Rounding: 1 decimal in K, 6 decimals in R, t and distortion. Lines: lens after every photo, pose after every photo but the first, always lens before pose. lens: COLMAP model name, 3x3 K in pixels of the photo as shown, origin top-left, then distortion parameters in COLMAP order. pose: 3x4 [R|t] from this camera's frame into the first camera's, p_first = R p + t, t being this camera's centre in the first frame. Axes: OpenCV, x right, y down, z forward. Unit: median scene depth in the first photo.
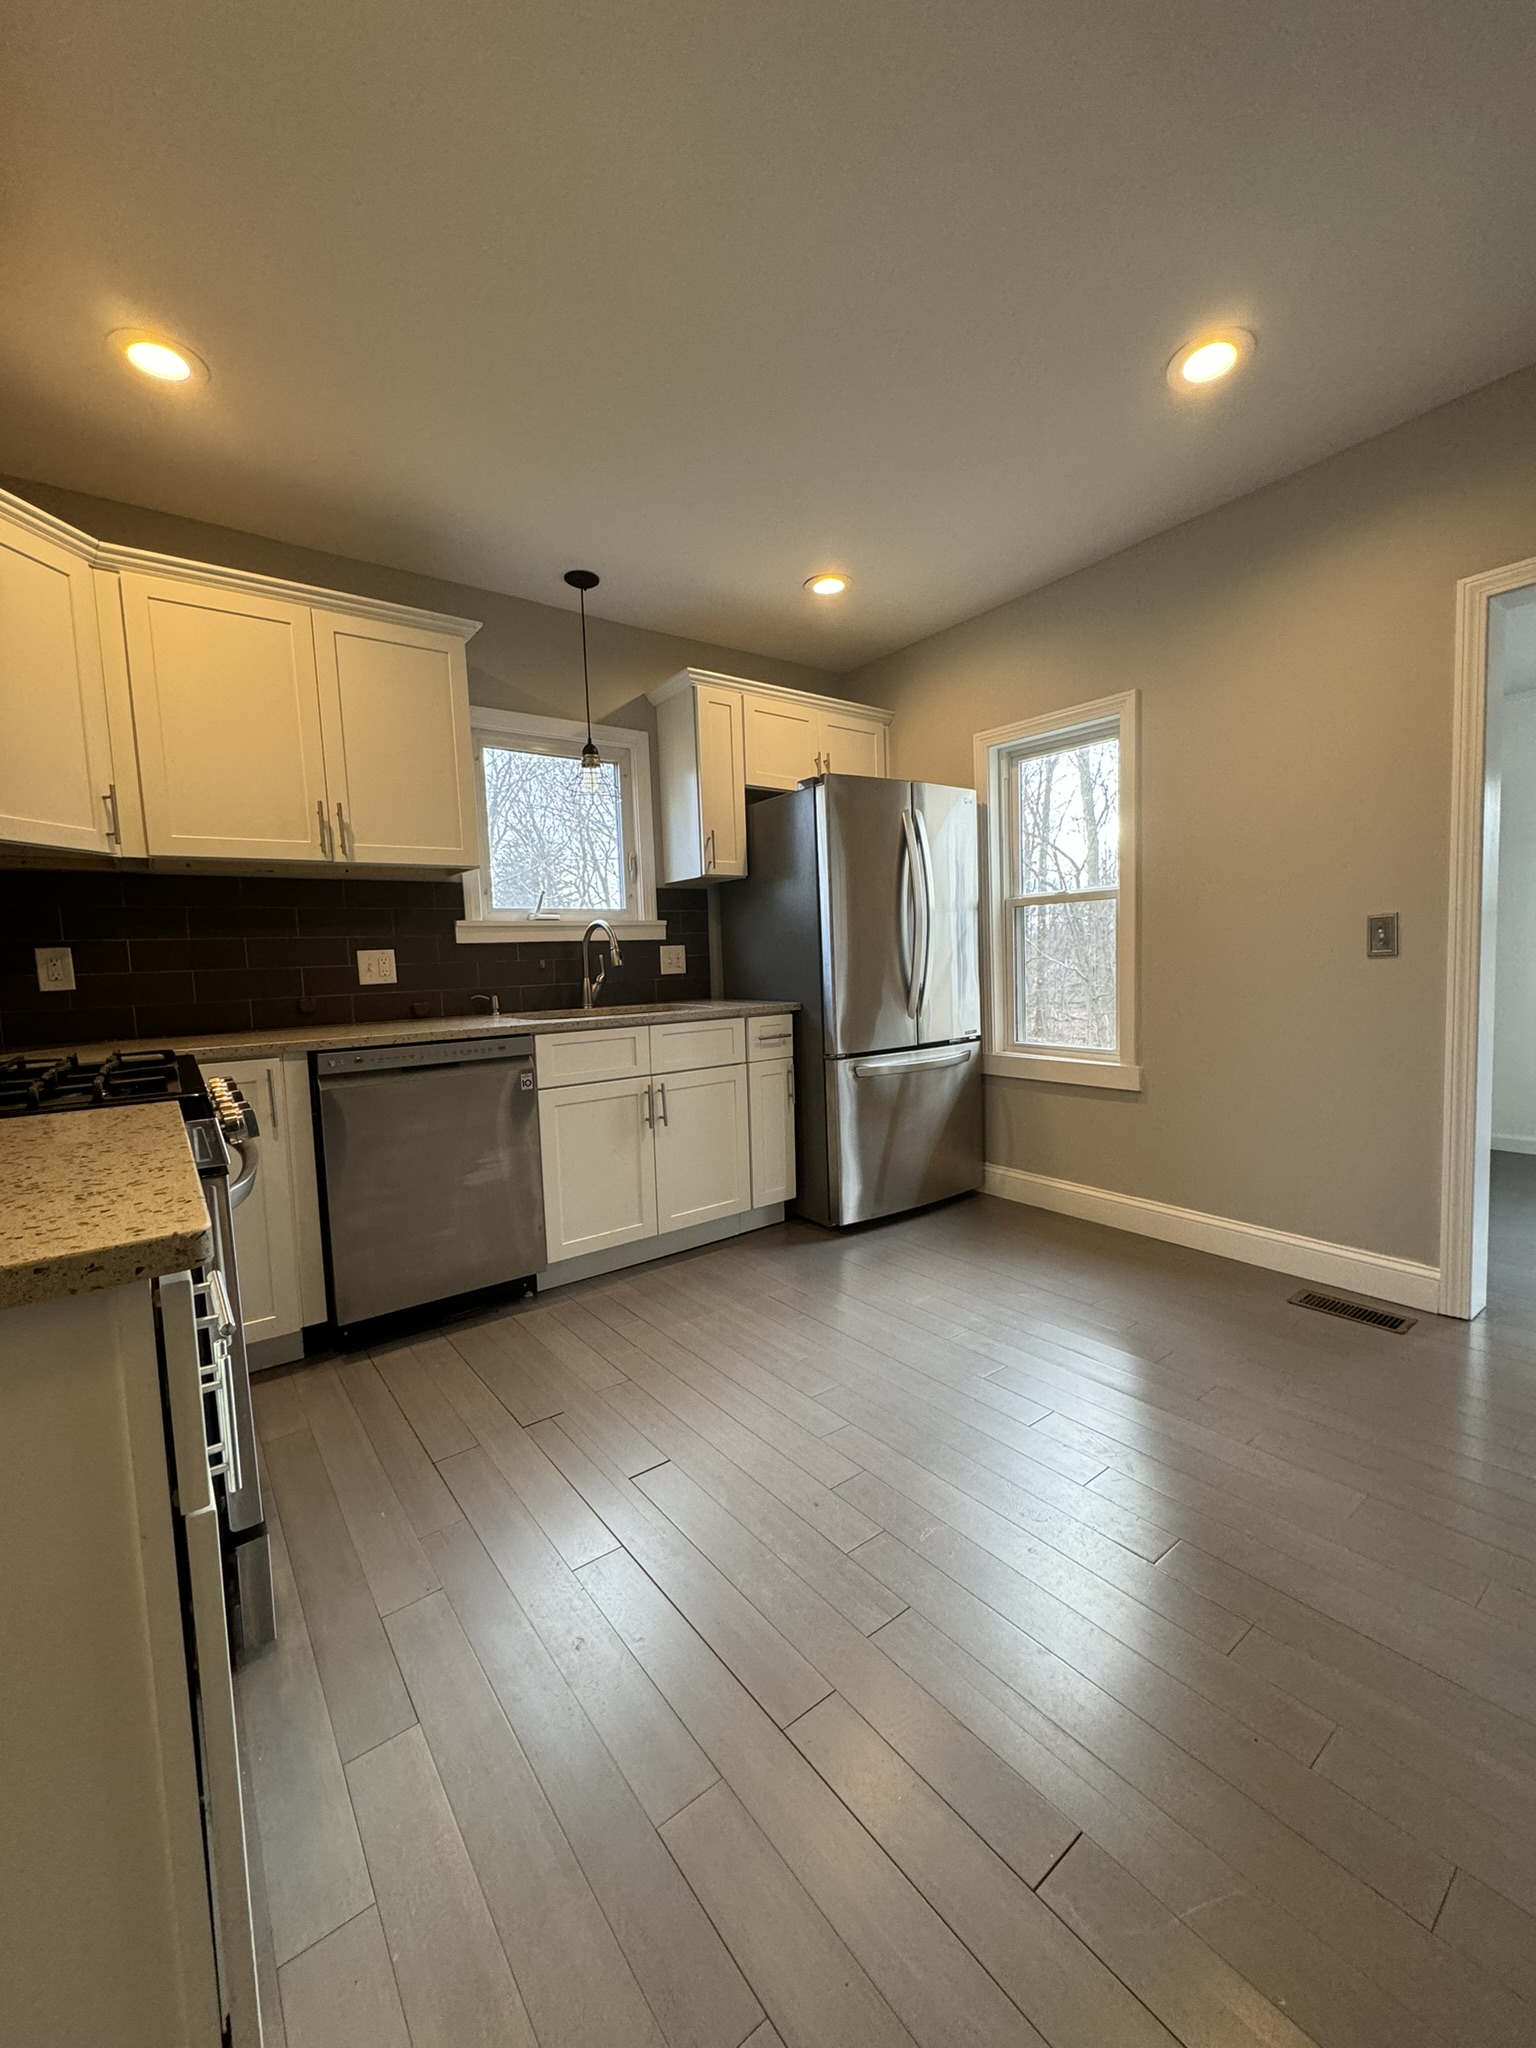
lens RADIAL K [[814.5, 0, 777.3], [0, 814.5, 1020.0], [0, 0, 1]] dist [-0.000239, -0.000044]
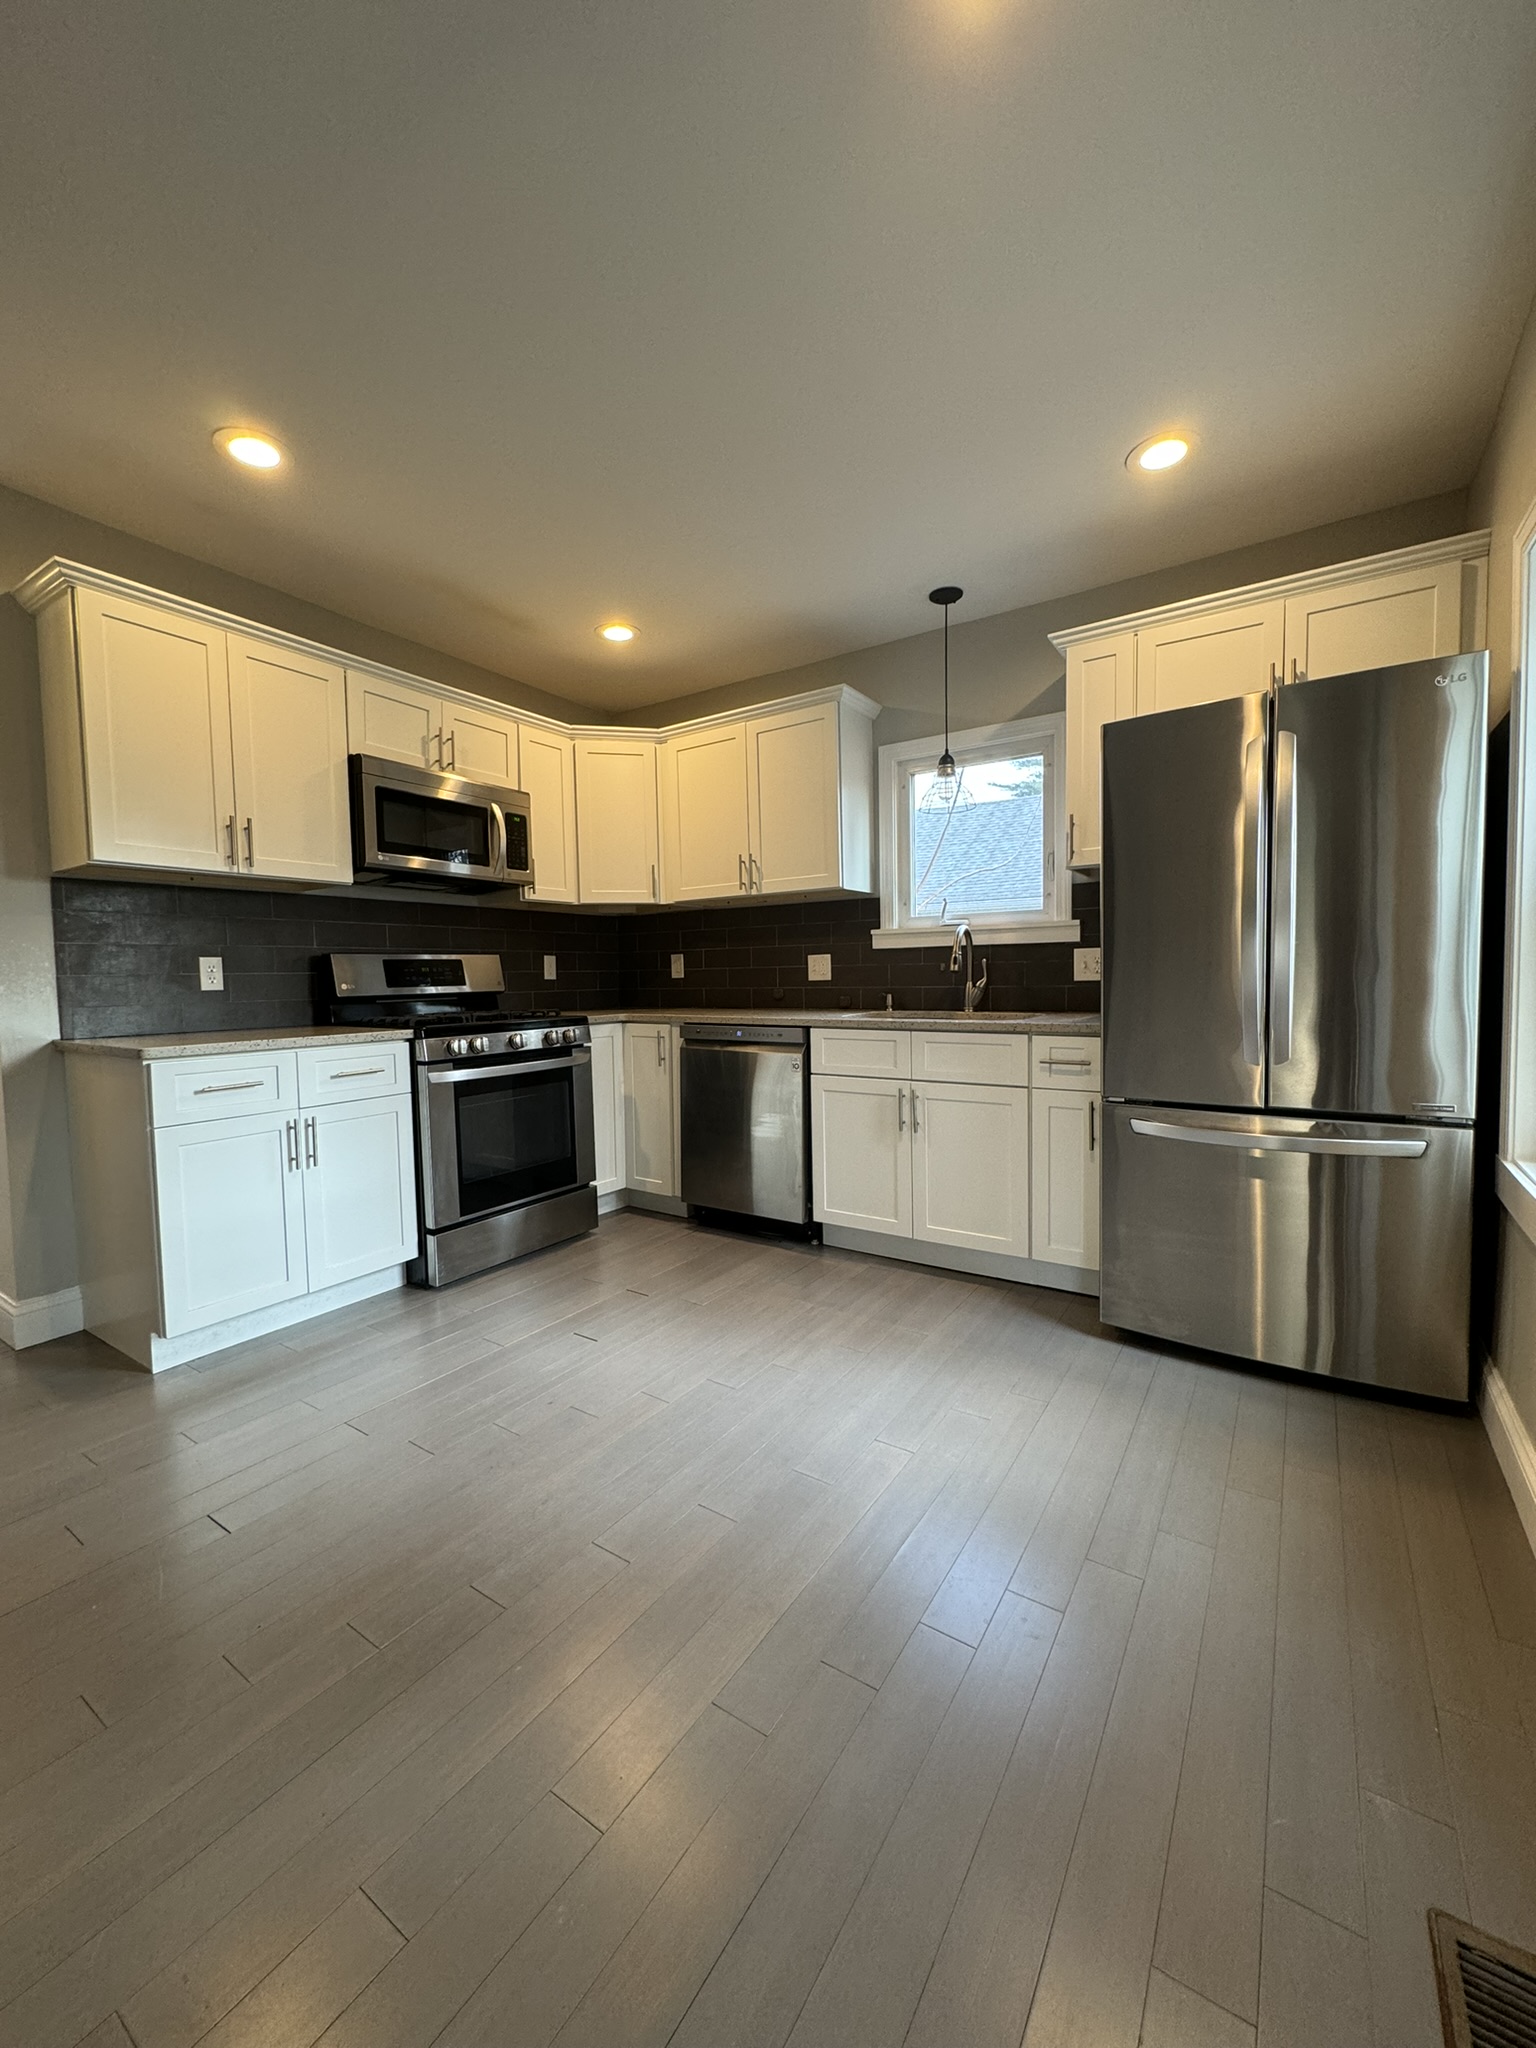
lens RADIAL K [[814.5, 0, 777.3], [0, 814.5, 1020.0], [0, 0, 1]] dist [-0.000239, -0.000044]
pose [[0.329735, 0.082863, -0.940430, 0.703140], [-0.066807, 0.995691, 0.064308, -0.058184], [0.941707, 0.041623, 0.333850, 0.477394]]
